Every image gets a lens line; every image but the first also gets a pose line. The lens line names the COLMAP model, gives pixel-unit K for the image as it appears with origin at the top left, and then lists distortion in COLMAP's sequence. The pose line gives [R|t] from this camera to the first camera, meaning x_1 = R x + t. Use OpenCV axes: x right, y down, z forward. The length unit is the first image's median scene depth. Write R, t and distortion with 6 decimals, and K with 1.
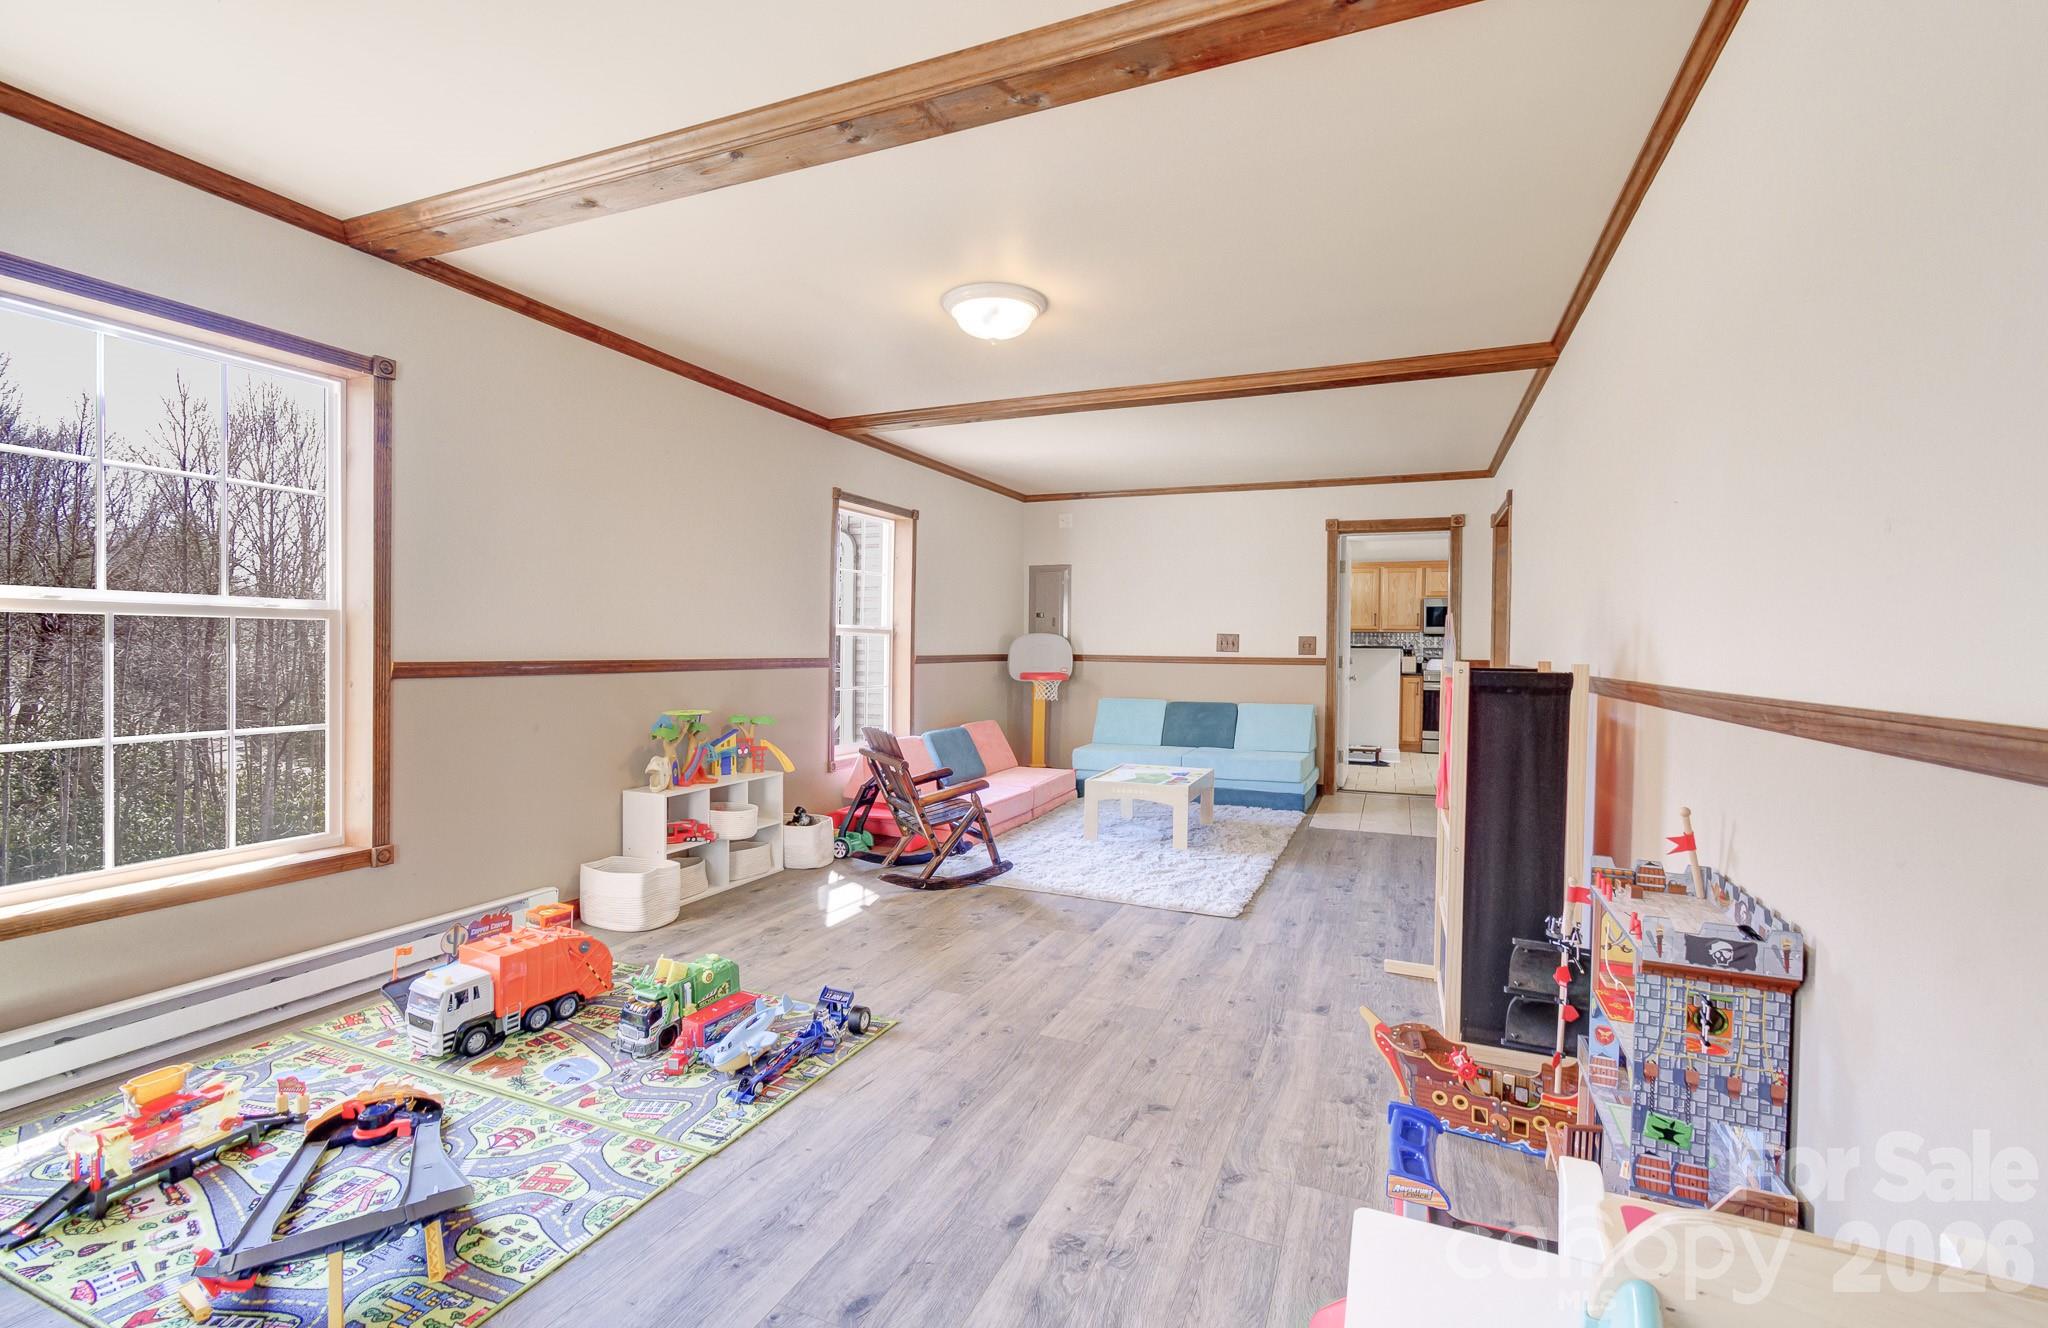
lens RADIAL K [[902.5, 0, 1019.7], [0, 902.5, 662.7], [0, 0, 1]] dist [-0.013078, 0.004564]
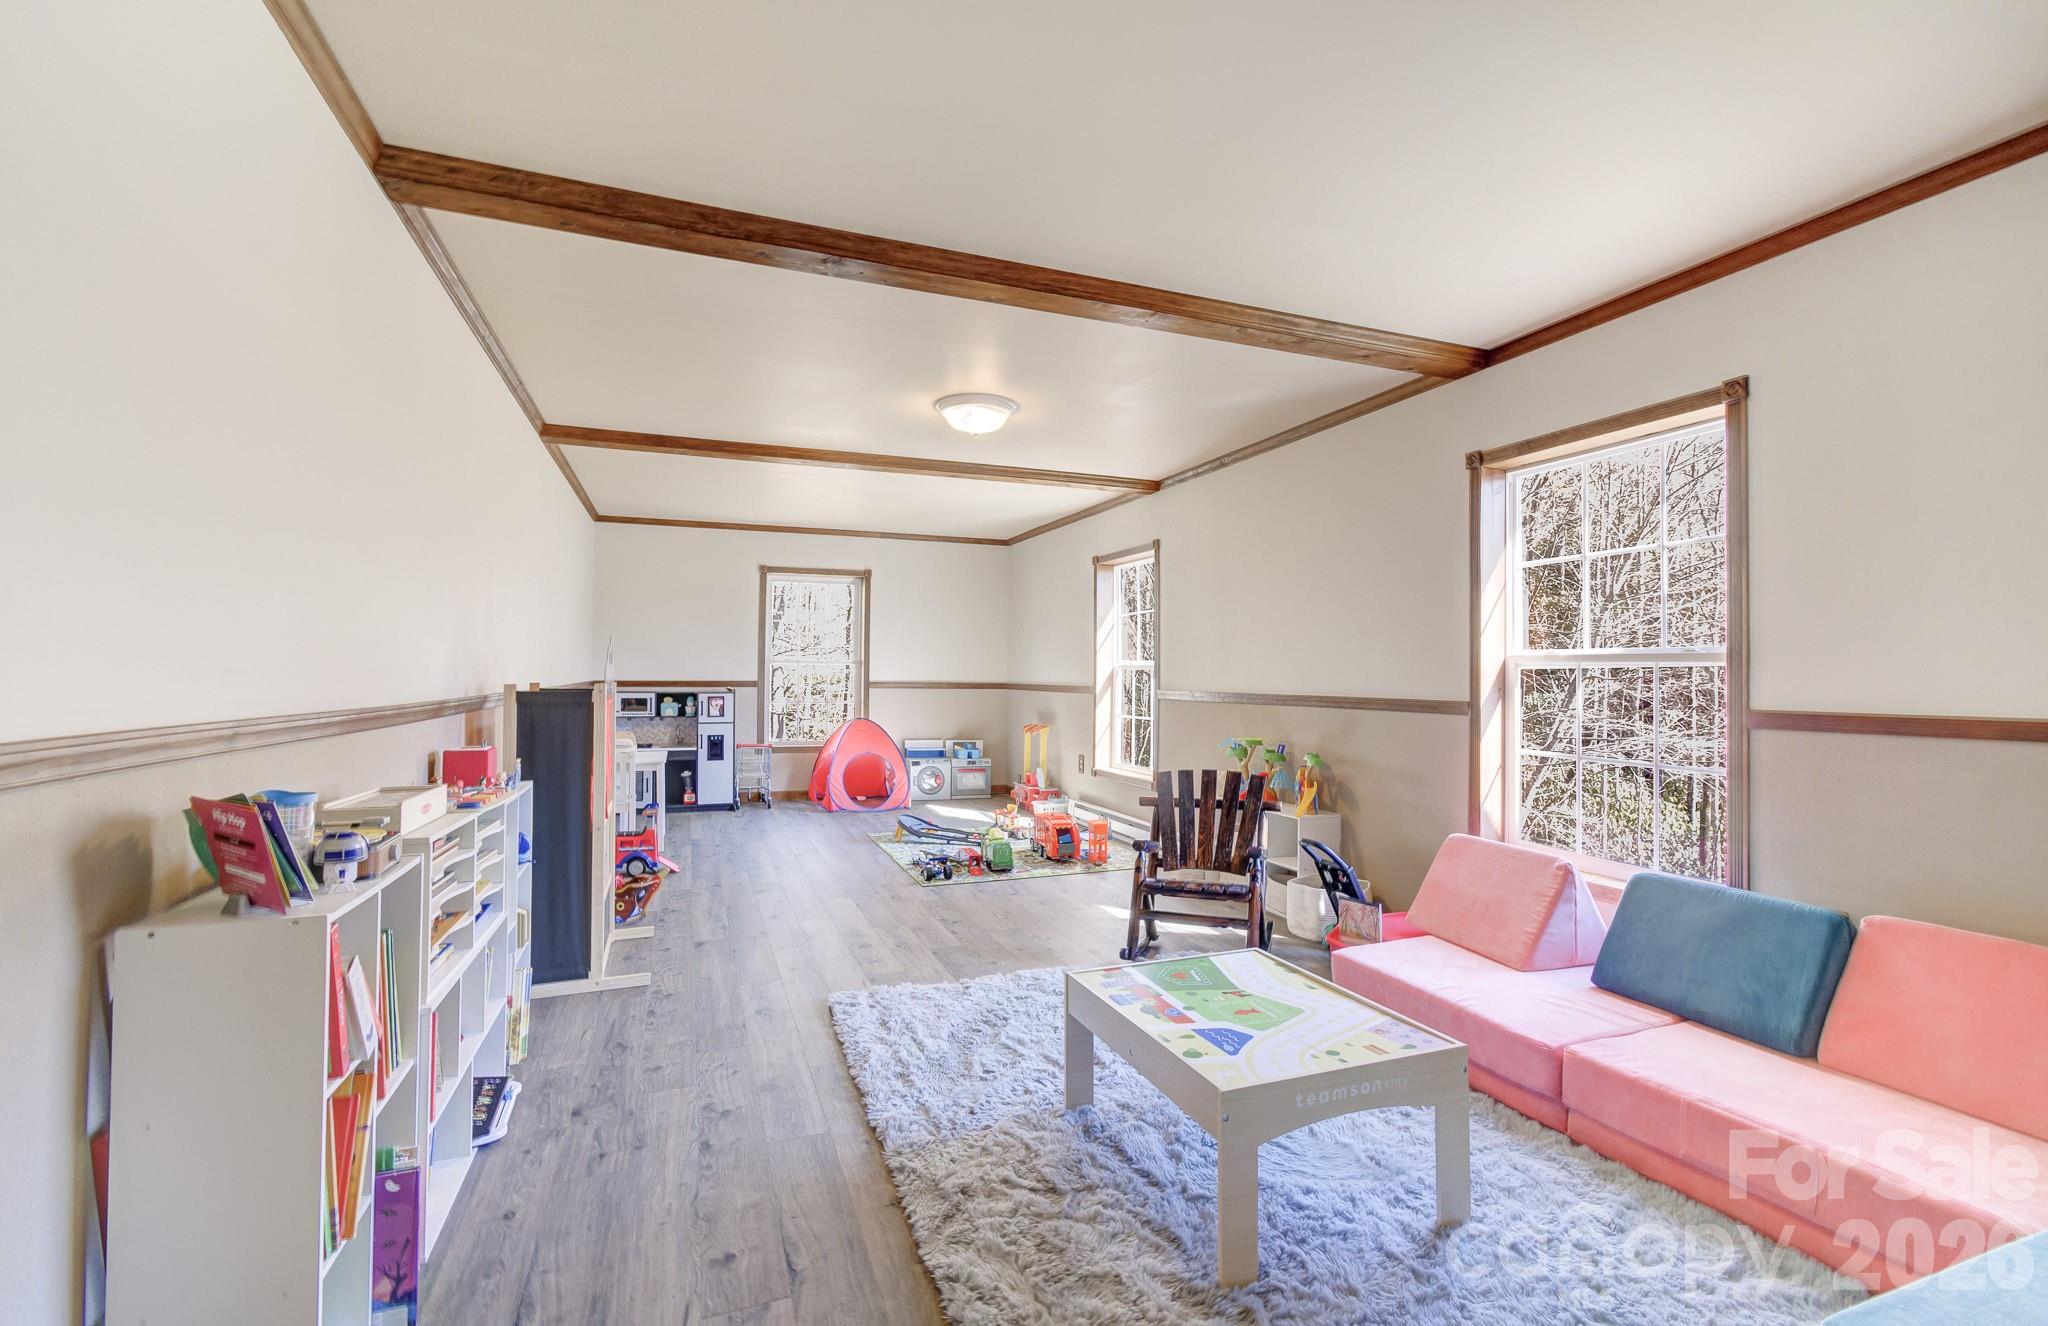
lens RADIAL K [[902.5, 0, 1022.2], [0, 902.5, 667.8], [0, 0, 1]] dist [-0.013078, 0.004564]
pose [[-0.727690, -0.023242, -0.685512, 0.719407], [-0.021650, 0.999706, -0.010913, -0.018496], [0.685564, 0.006900, -0.727979, 1.811578]]
